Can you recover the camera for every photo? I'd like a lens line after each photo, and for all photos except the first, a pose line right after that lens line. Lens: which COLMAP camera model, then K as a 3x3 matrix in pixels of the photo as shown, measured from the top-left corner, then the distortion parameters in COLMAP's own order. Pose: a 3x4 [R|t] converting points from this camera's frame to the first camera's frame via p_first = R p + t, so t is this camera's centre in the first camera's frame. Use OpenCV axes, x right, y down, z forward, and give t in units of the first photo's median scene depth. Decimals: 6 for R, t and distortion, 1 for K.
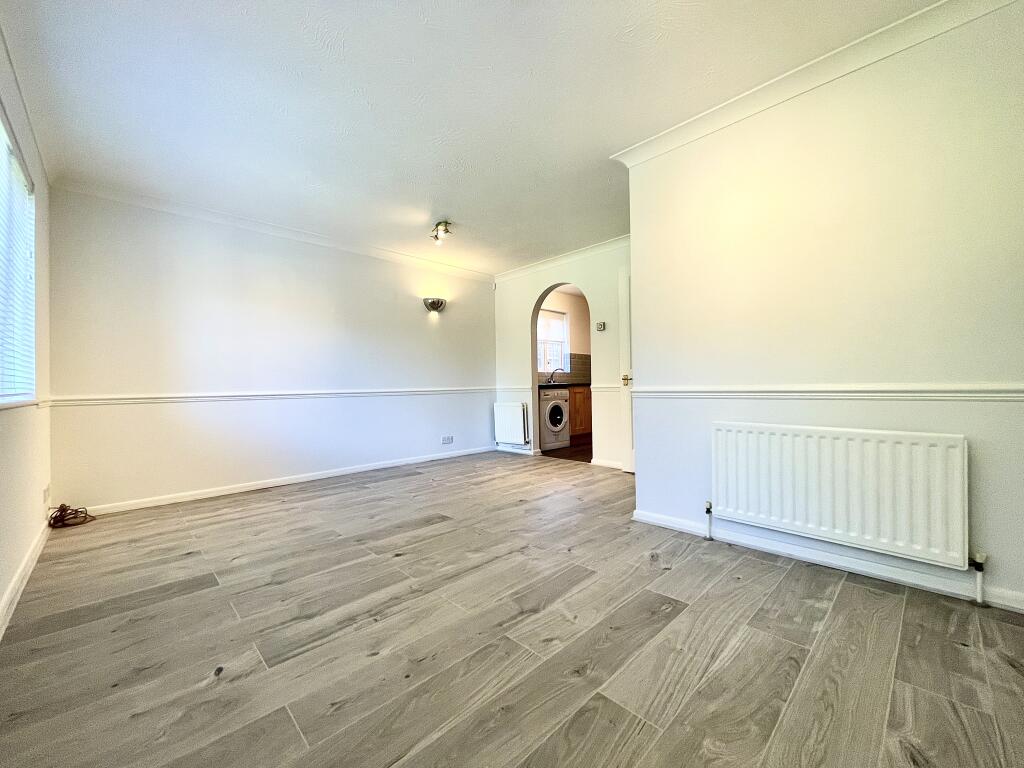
lens RADIAL K [[412.4, 0, 510.1], [0, 412.4, 385.3], [0, 0, 1]] dist [-0.002709, -0.000053]
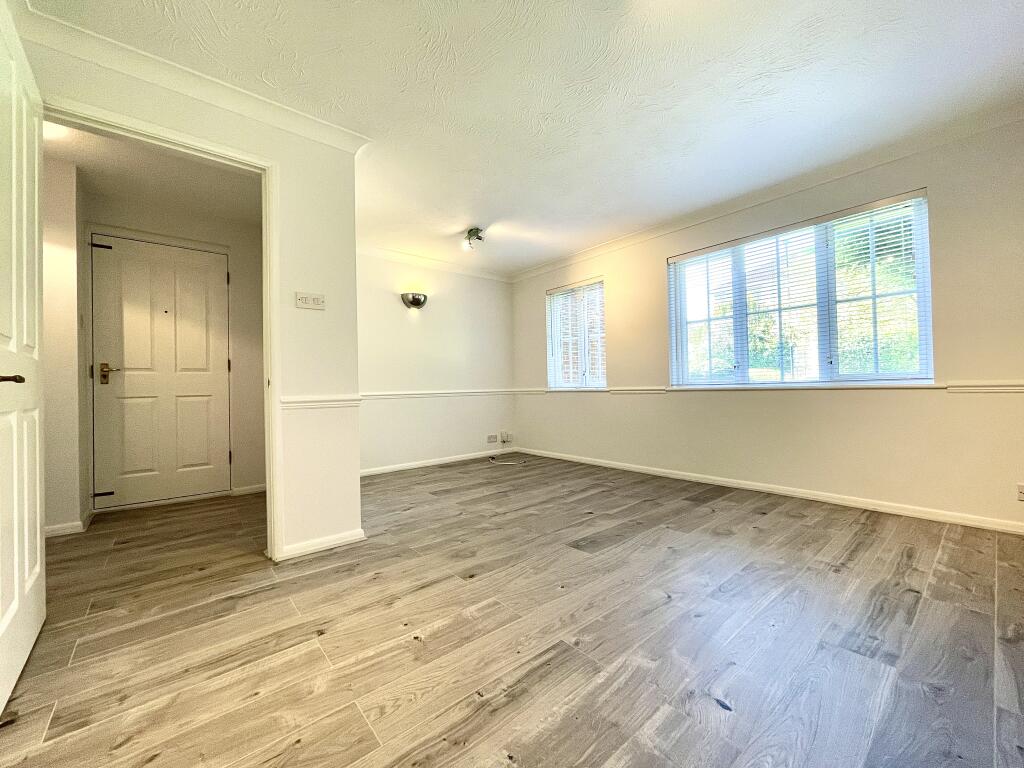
lens RADIAL K [[412.4, 0, 513.4], [0, 412.4, 383.7], [0, 0, 1]] dist [-0.002709, -0.000053]
pose [[-0.997440, 0.038941, 0.059971, -0.110601], [0.038090, 0.999158, -0.015259, 0.008548], [-0.060515, -0.012936, -0.998083, 2.135401]]
